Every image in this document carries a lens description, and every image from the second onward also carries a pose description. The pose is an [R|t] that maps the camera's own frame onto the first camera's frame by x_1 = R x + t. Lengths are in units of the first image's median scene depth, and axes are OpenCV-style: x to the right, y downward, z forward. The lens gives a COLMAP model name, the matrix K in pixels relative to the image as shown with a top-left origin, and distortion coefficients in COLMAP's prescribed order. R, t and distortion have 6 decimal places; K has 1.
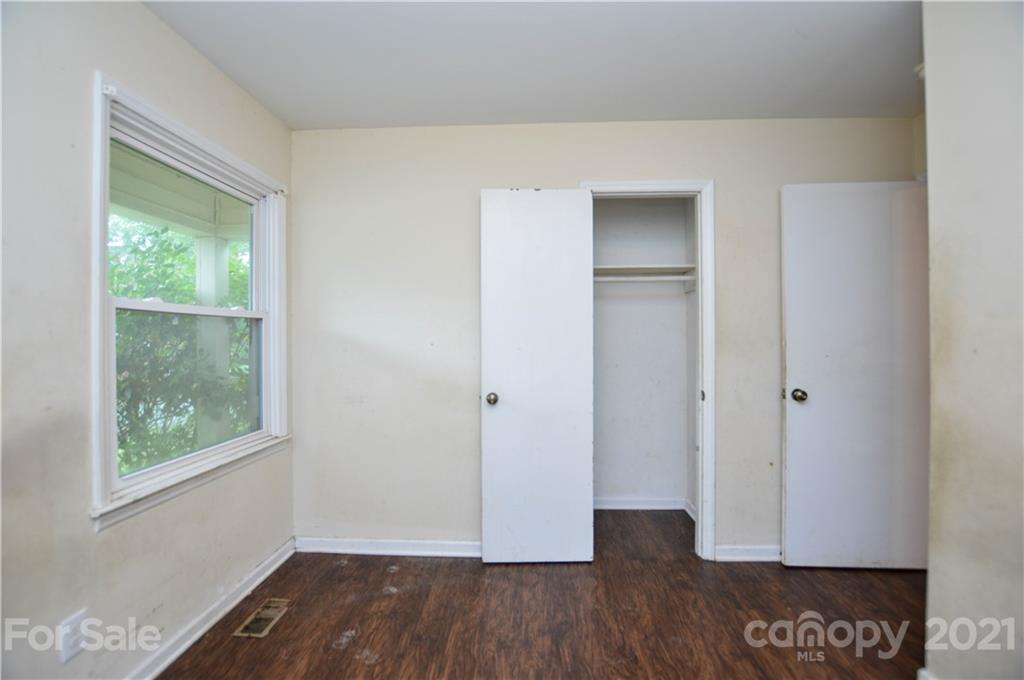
lens RADIAL K [[456.6, 0, 512.2], [0, 456.6, 338.3], [0, 0, 1]] dist [-0.026222, -0.000260]
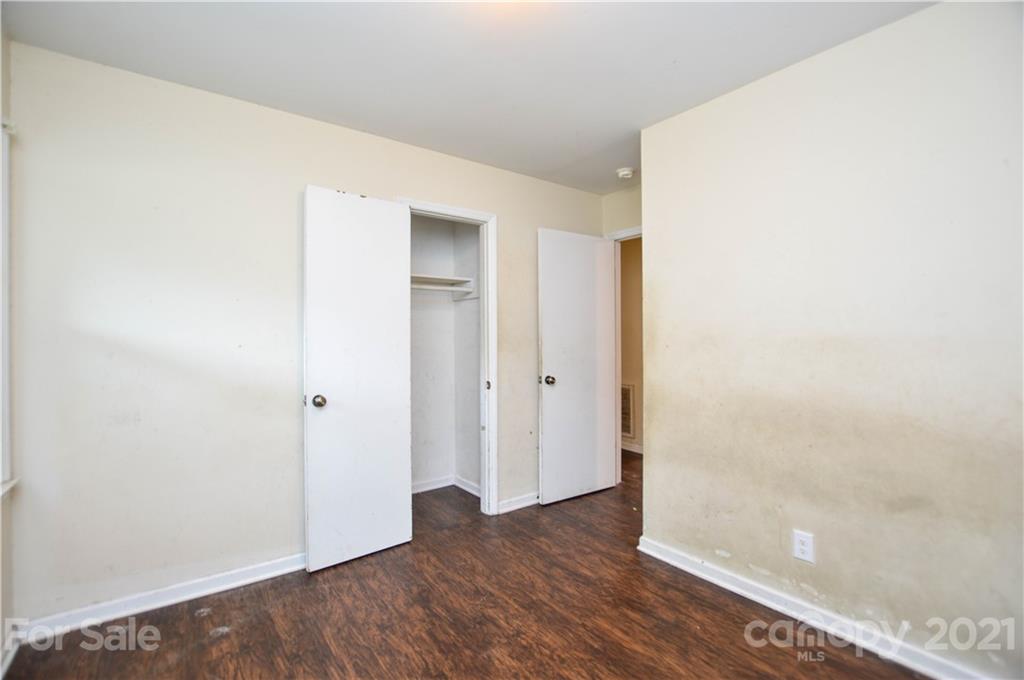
lens RADIAL K [[456.6, 0, 510.5], [0, 456.6, 338.8], [0, 0, 1]] dist [-0.026222, -0.000260]
pose [[0.769169, 0.001076, 0.639045, -0.359657], [0.000437, 0.999997, -0.002211, 0.001163], [-0.639046, 0.001980, 0.769166, -0.009676]]
